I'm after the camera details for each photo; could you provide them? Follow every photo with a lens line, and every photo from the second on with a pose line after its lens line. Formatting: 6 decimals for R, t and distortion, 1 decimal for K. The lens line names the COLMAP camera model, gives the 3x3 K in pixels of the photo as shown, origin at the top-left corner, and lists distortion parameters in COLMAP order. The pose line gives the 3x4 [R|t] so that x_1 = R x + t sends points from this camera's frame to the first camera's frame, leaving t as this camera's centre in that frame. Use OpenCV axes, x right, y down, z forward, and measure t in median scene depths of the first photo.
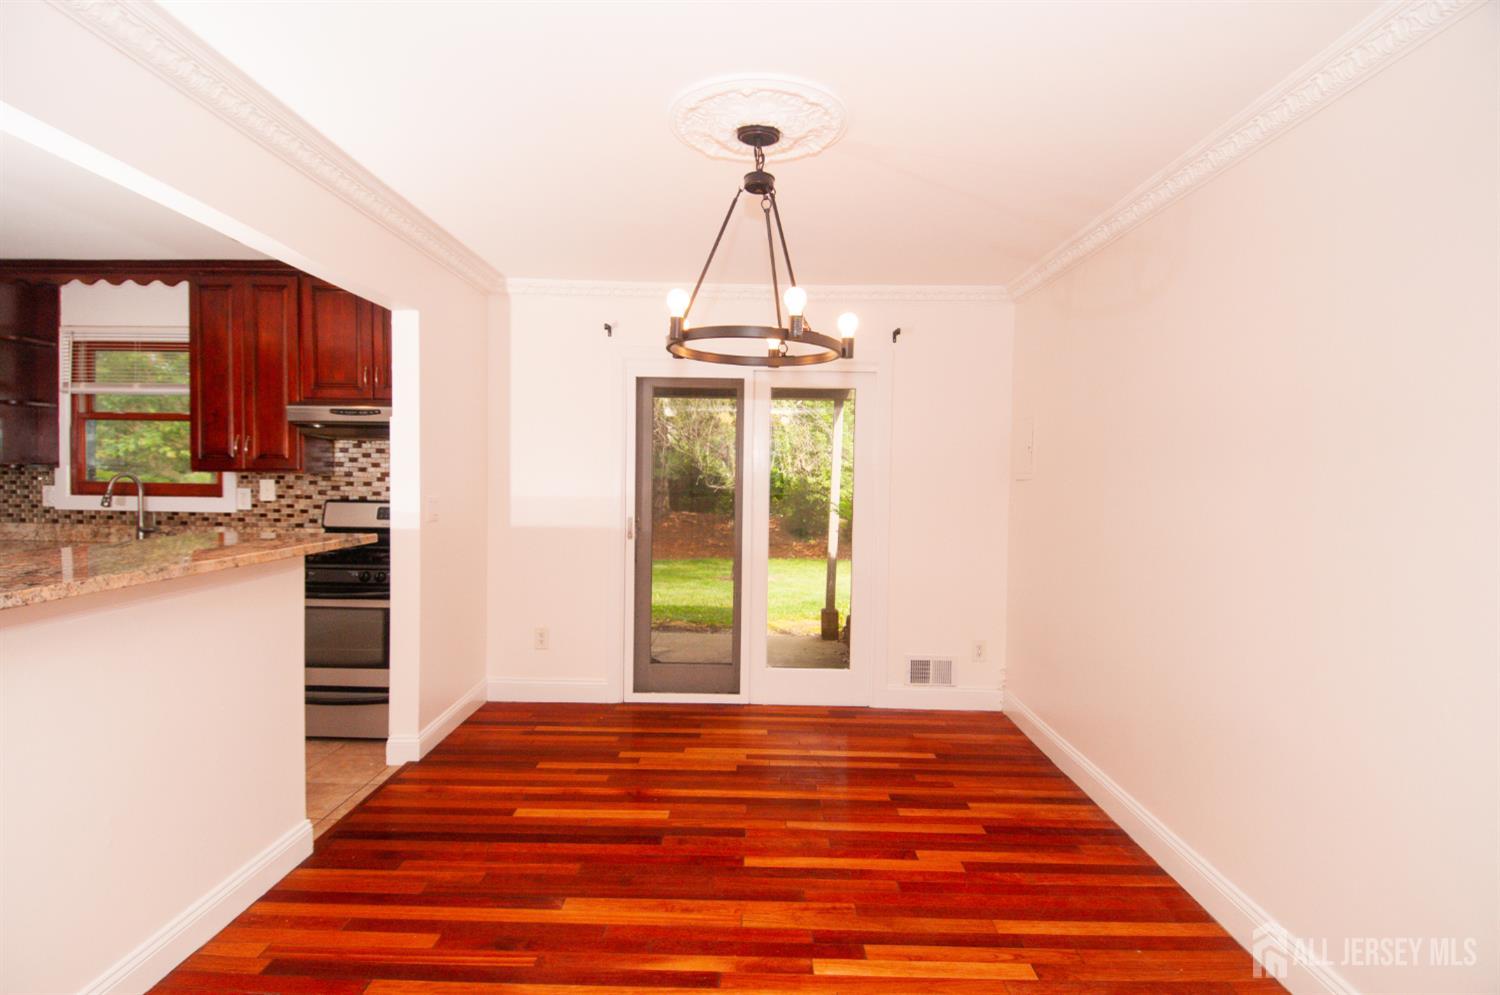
lens RADIAL K [[759.8, 0, 750.0], [0, 759.8, 497.5], [0, 0, 1]] dist [0.024694, -0.035493]
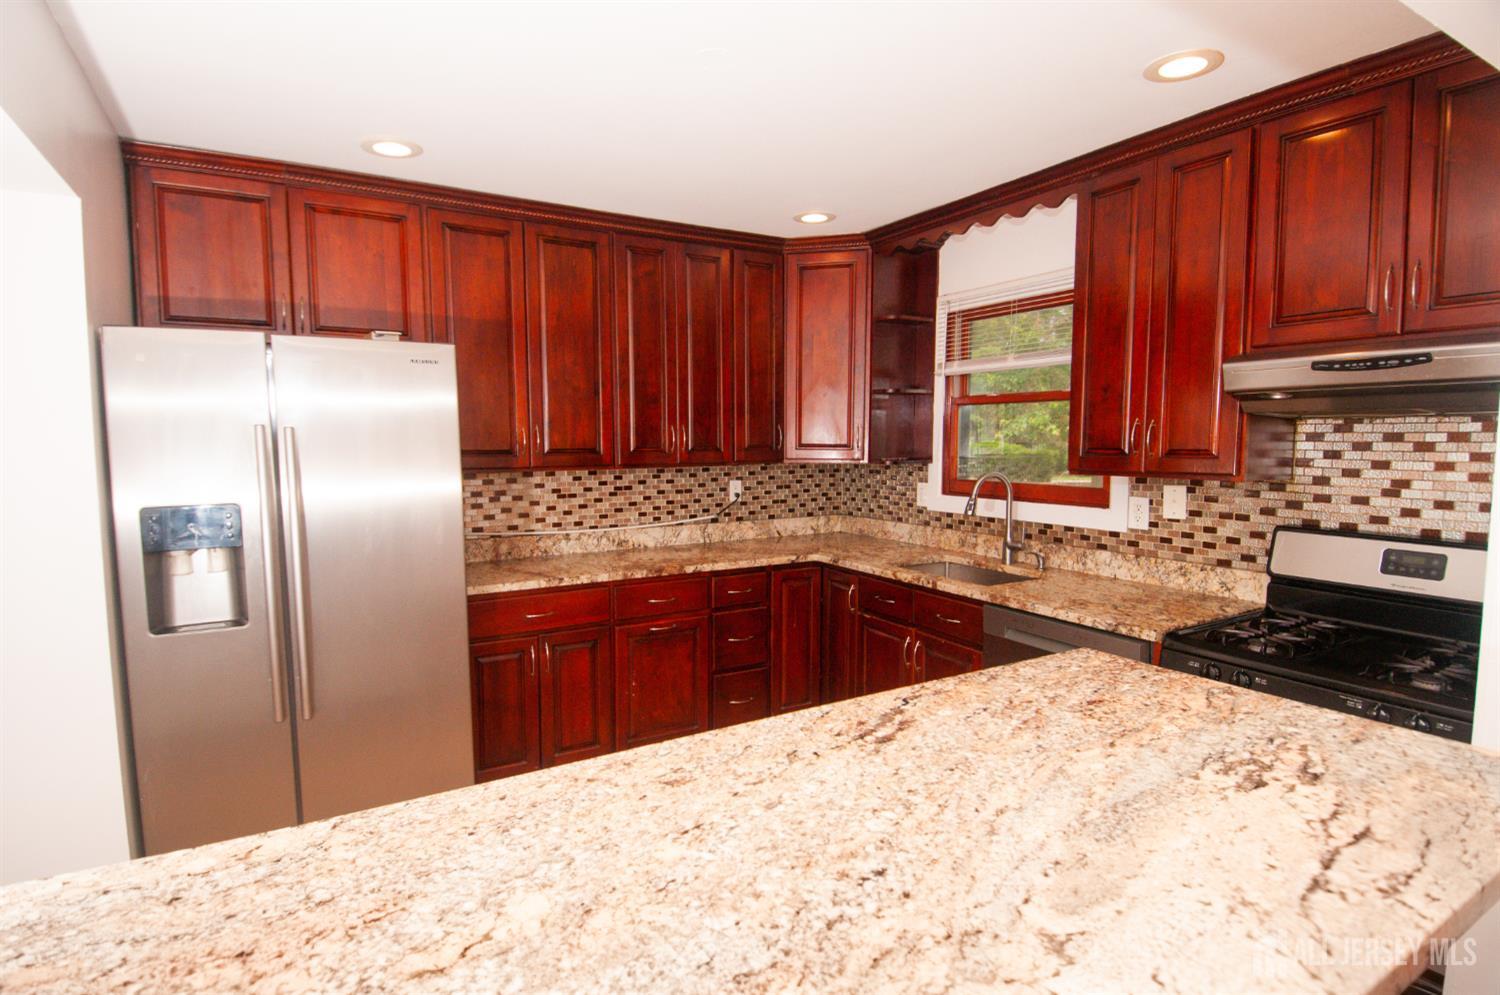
lens RADIAL K [[768.1, 0, 745.3], [0, 768.1, 500.0], [0, 0, 1]] dist [0.051074, -0.059326]
pose [[0.510983, 0.053603, -0.857918, -0.259720], [-0.017091, 0.998490, 0.052207, -0.039062], [0.859421, -0.012015, 0.511128, 0.360776]]
